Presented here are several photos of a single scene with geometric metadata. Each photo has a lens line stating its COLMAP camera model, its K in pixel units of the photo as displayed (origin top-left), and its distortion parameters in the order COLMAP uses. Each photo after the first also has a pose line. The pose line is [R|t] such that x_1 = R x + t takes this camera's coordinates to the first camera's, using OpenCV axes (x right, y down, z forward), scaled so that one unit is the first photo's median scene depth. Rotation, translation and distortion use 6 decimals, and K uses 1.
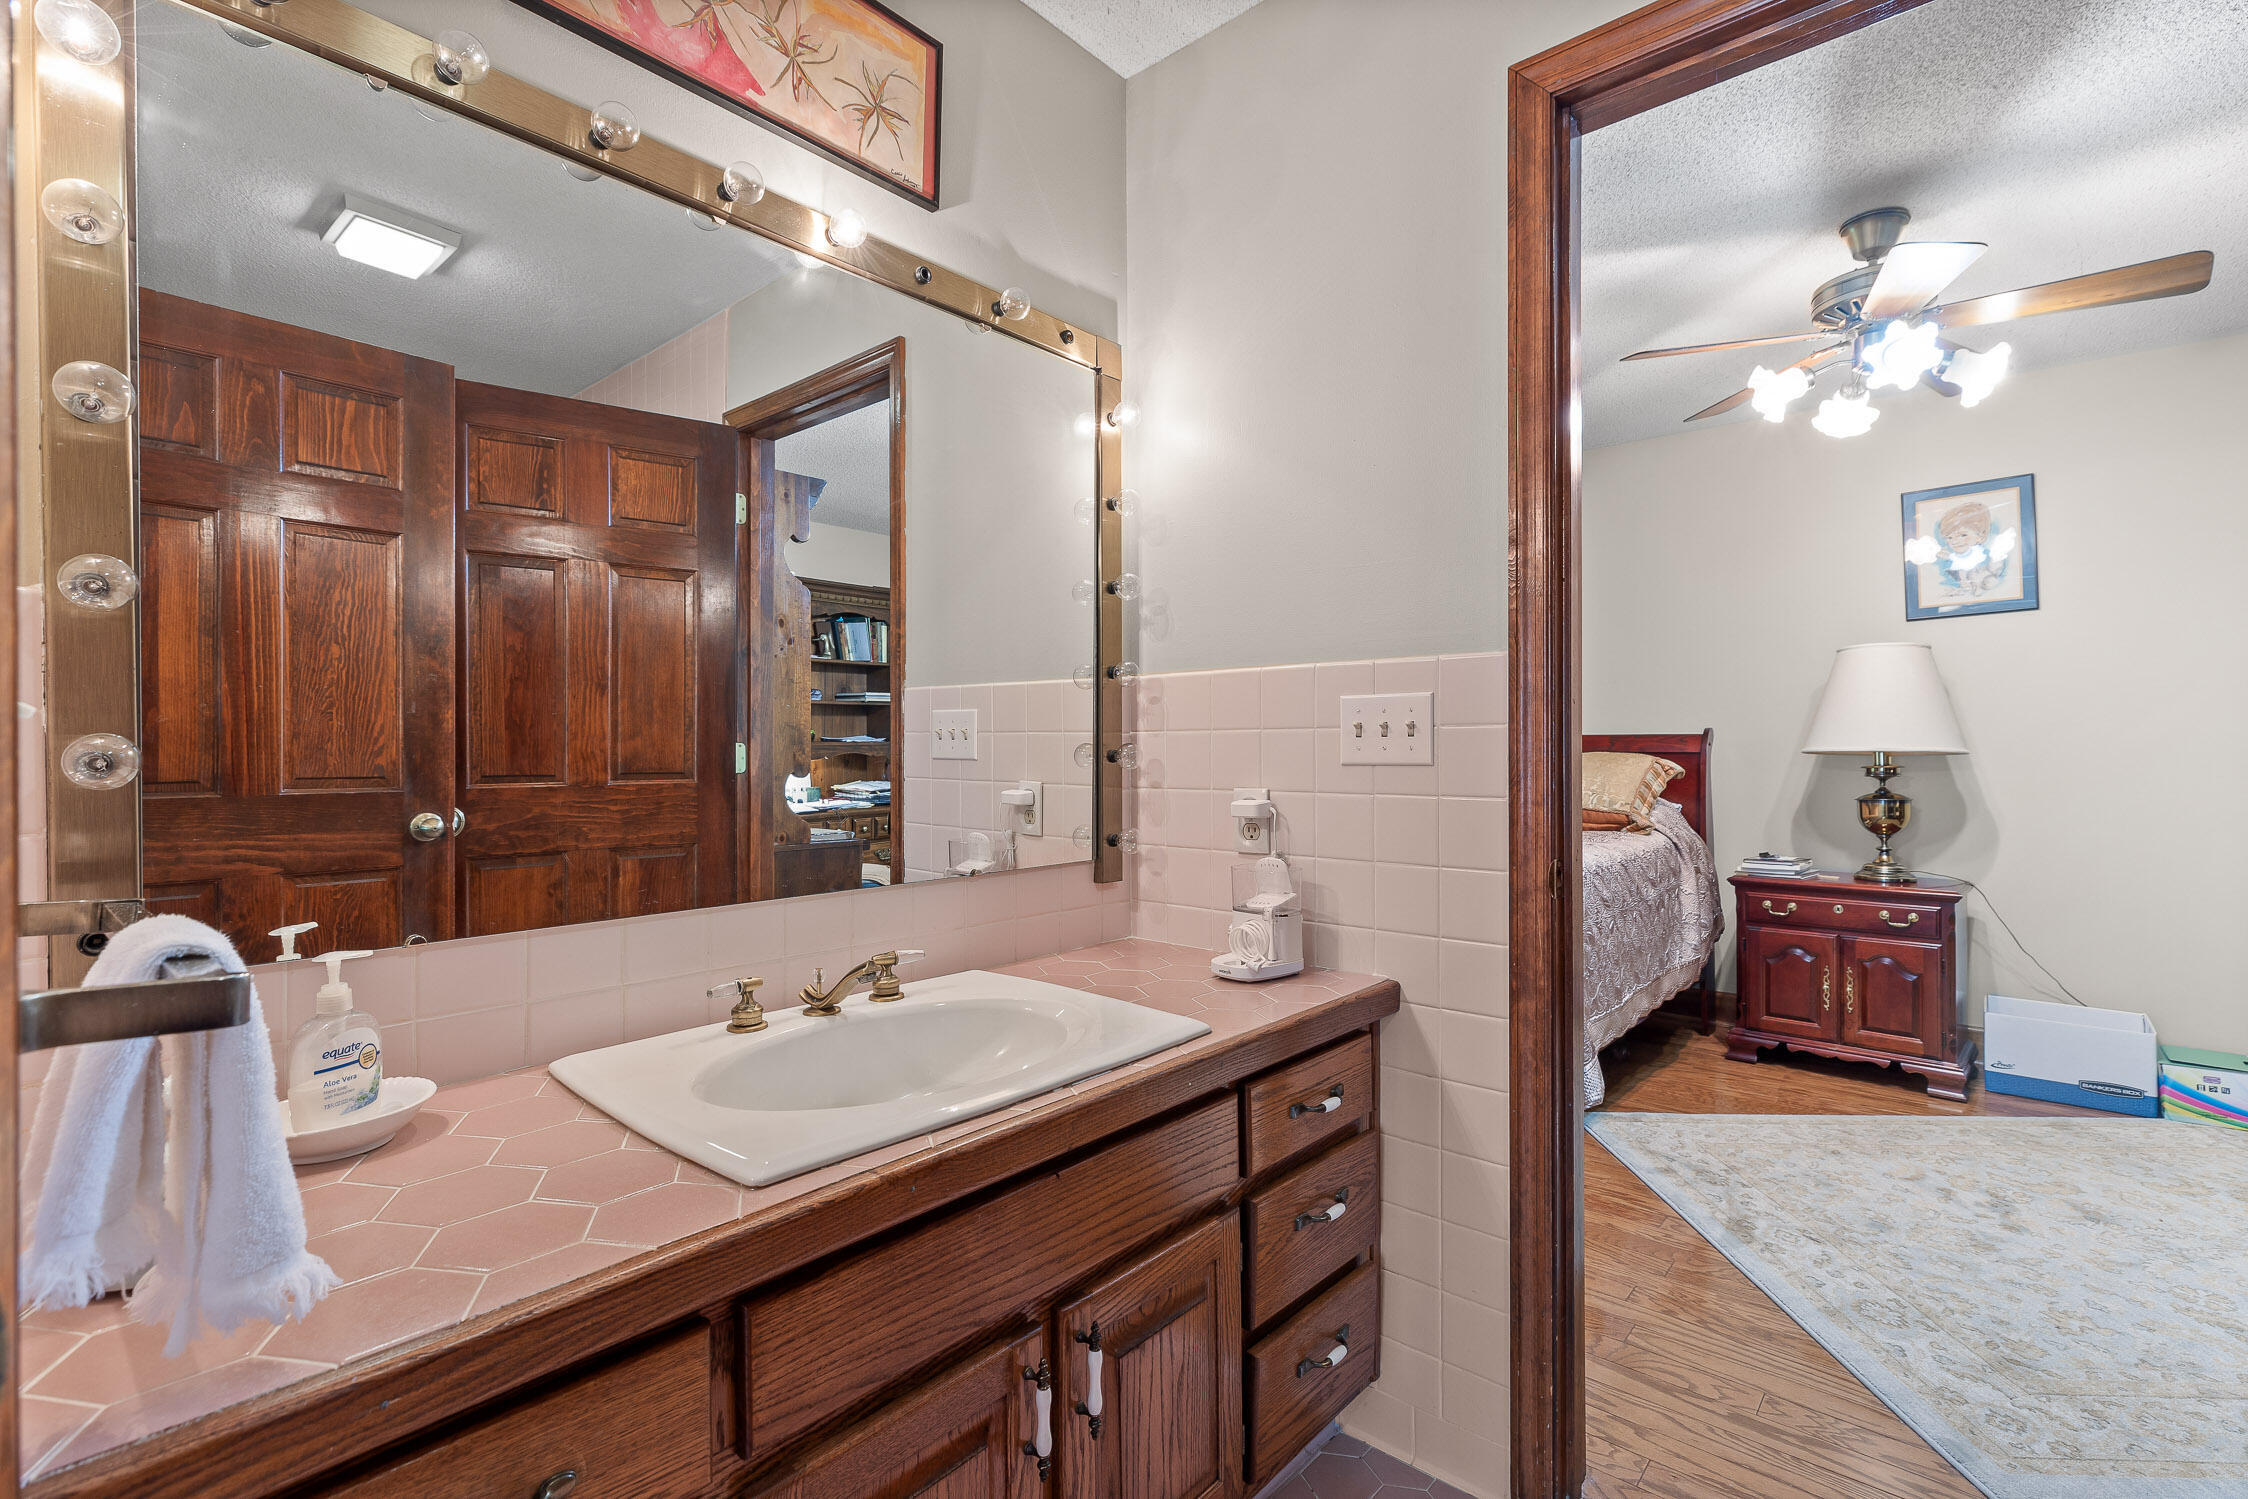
lens RADIAL K [[1018.2, 0, 1127.3], [0, 1018.2, 749.2], [0, 0, 1]] dist [0.003898, -0.000234]
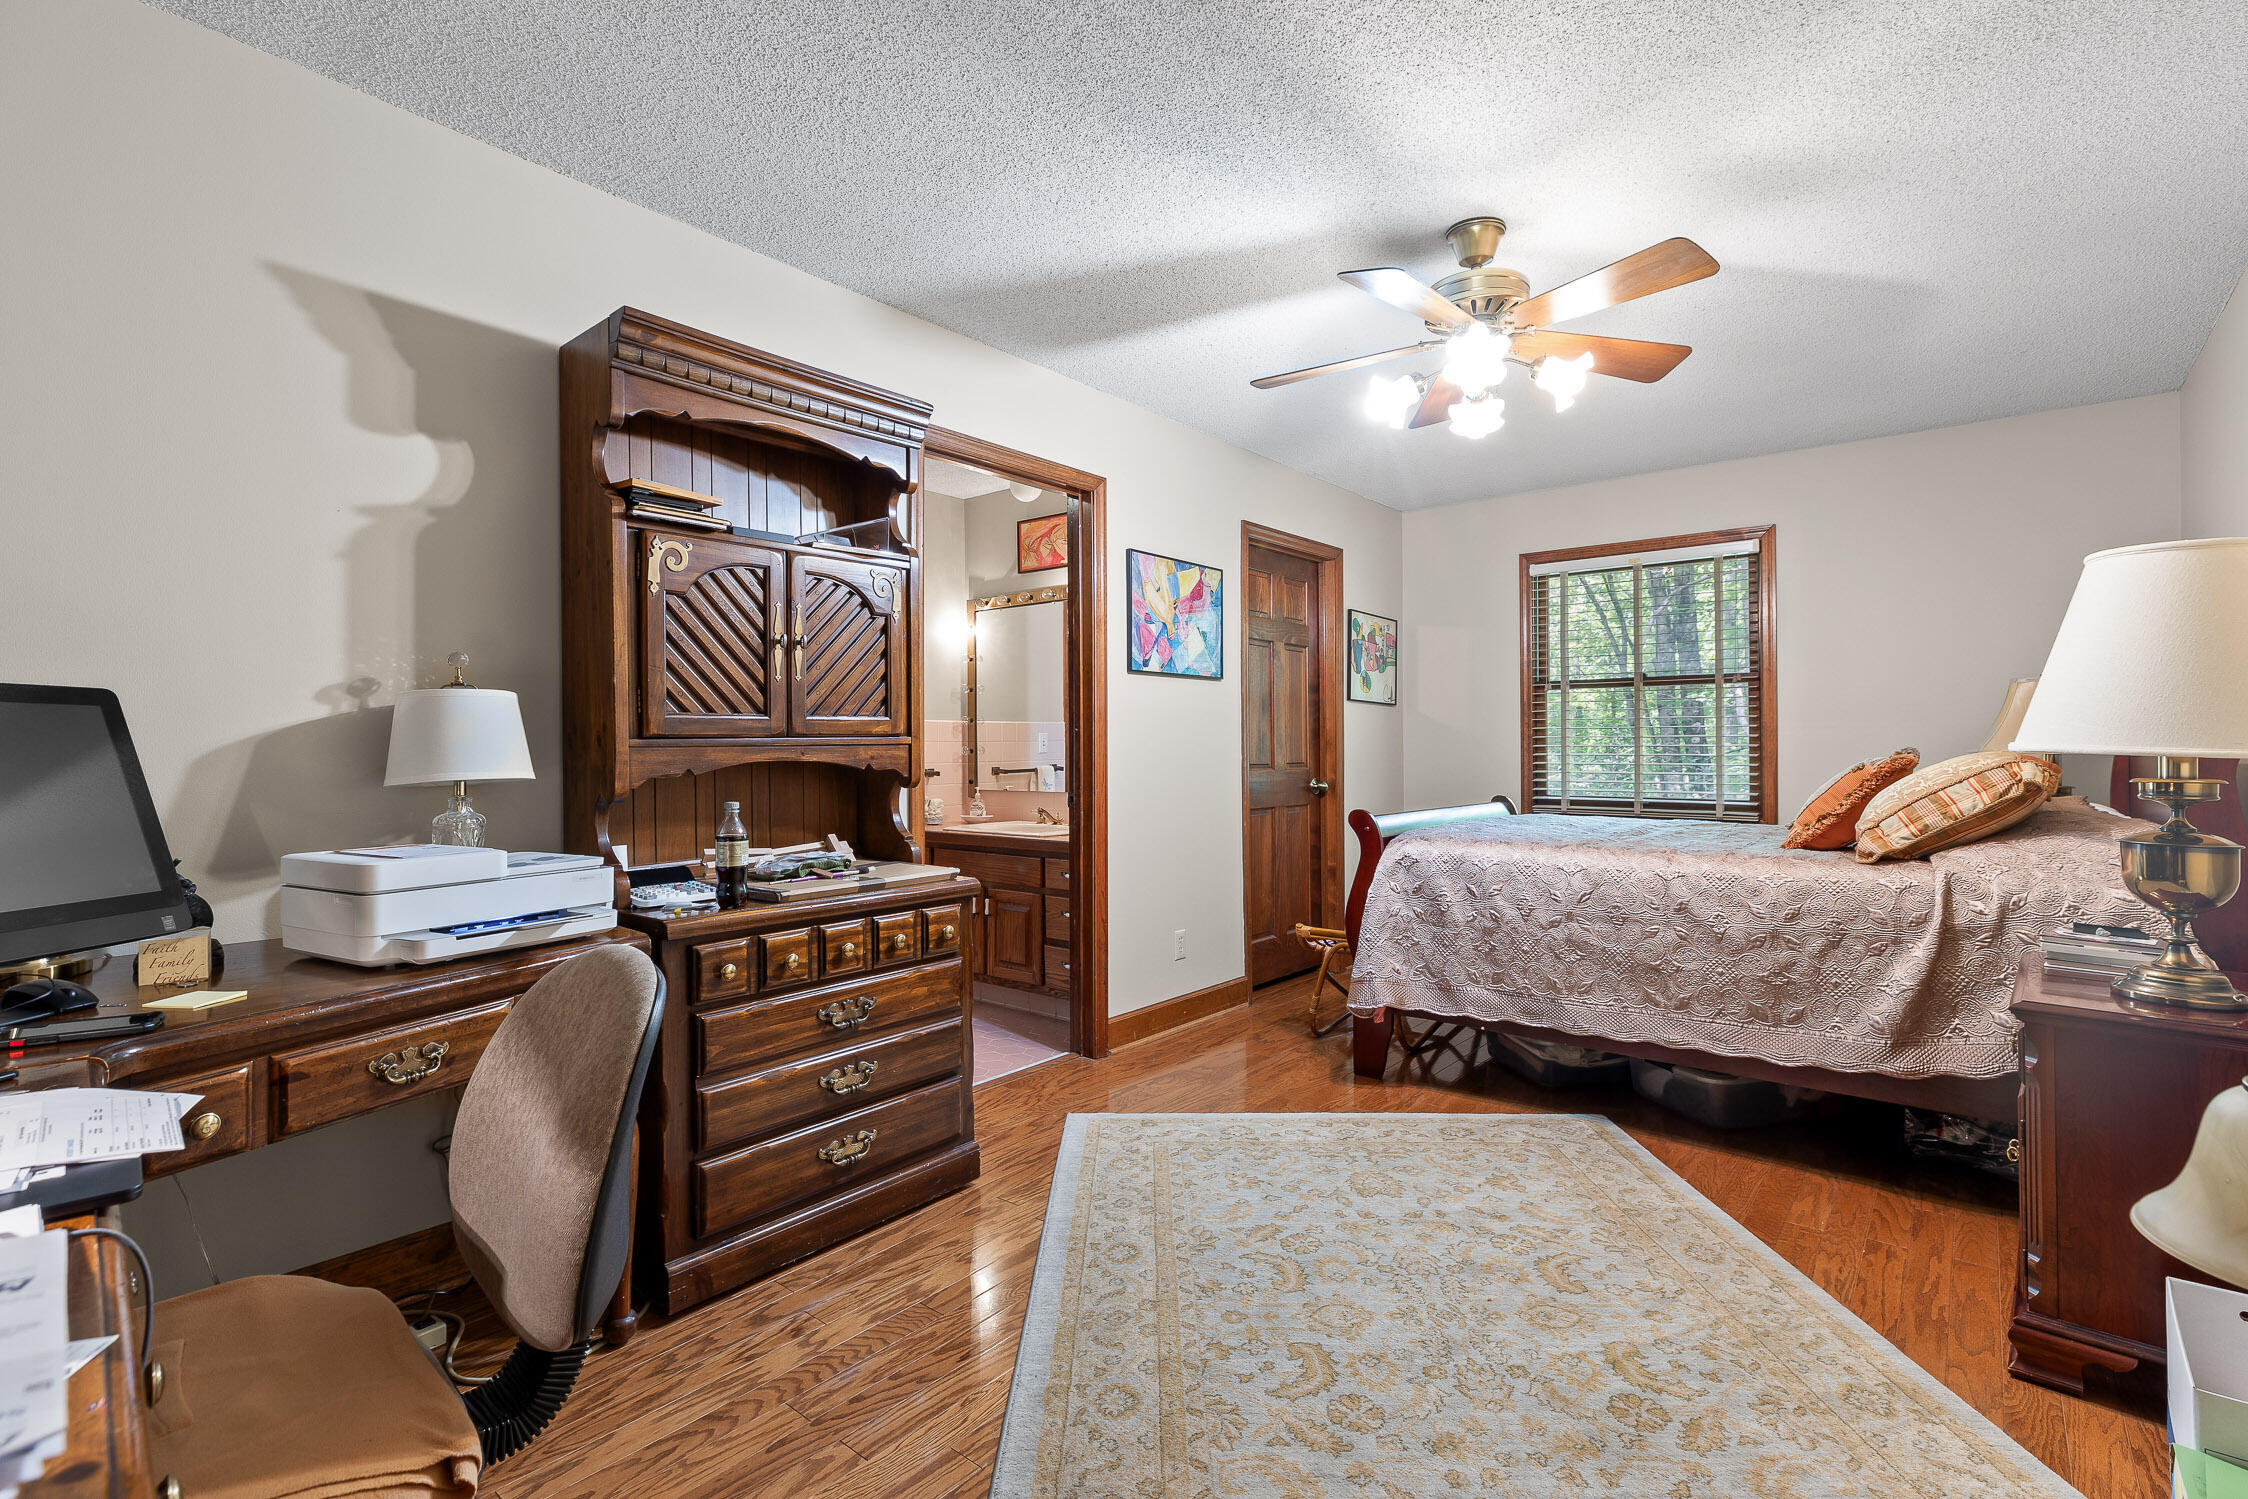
lens RADIAL K [[1018.2, 0, 1127.3], [0, 1018.2, 749.2], [0, 0, 1]] dist [0.003898, -0.000234]
pose [[0.030984, 0.003769, -0.999513, 2.044410], [0.003015, 0.999988, 0.003864, -0.003896], [0.999515, -0.003133, 0.030972, 0.742141]]
